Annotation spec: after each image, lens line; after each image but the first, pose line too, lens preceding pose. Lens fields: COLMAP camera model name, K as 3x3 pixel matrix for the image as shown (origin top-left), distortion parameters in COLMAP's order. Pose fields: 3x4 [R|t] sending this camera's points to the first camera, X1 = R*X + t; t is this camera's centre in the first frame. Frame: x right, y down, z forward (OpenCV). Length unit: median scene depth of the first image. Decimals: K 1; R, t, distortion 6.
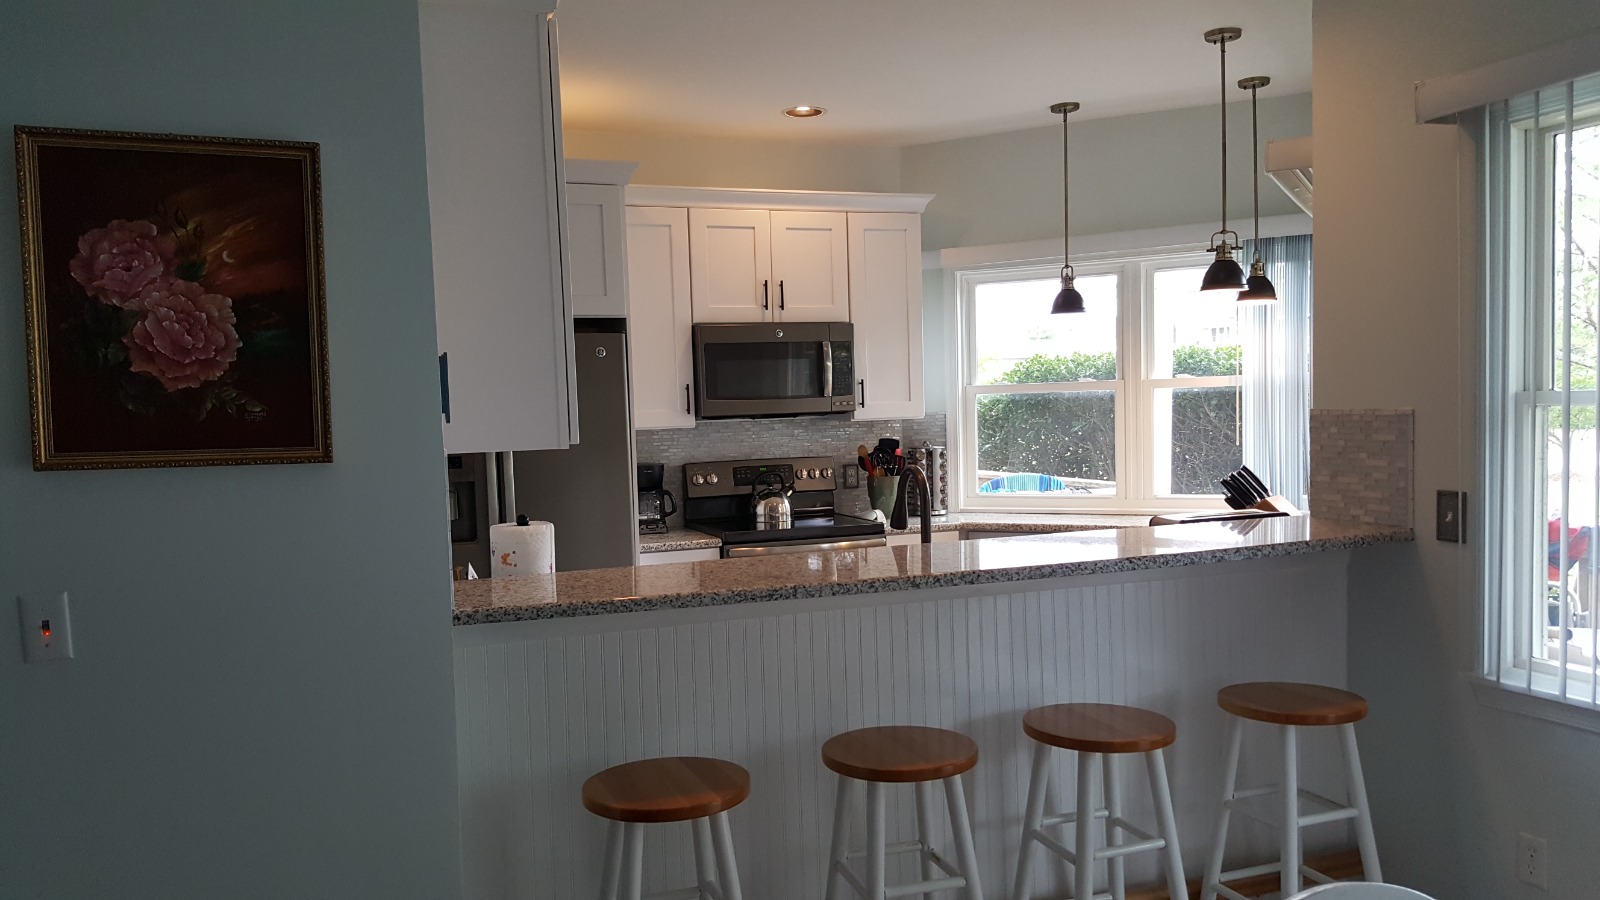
lens RADIAL K [[1200.8, 0, 726.7], [0, 1200.8, 463.1], [0, 0, 1]] dist [0.096289, -0.136143]
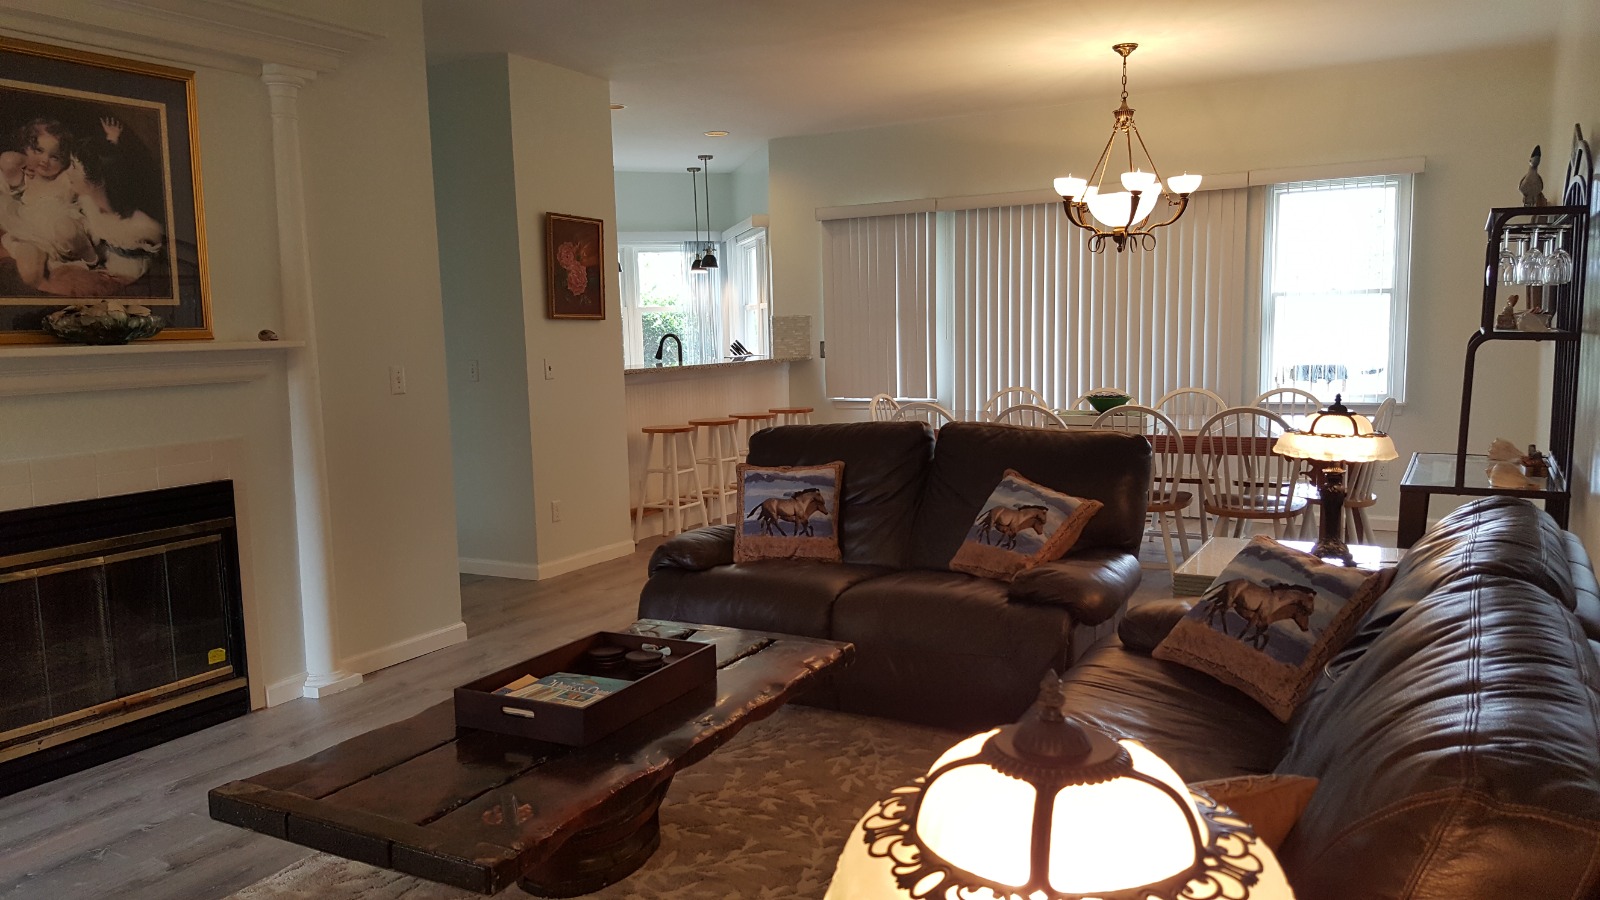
lens RADIAL K [[1200.8, 0, 816.3], [0, 1200.8, 473.0], [0, 0, 1]] dist [0.096289, -0.136143]
pose [[0.726221, -0.068887, 0.684001, -1.024881], [0.029383, 0.997168, 0.069230, 0.095607], [-0.686833, -0.030178, 0.726189, -0.819551]]
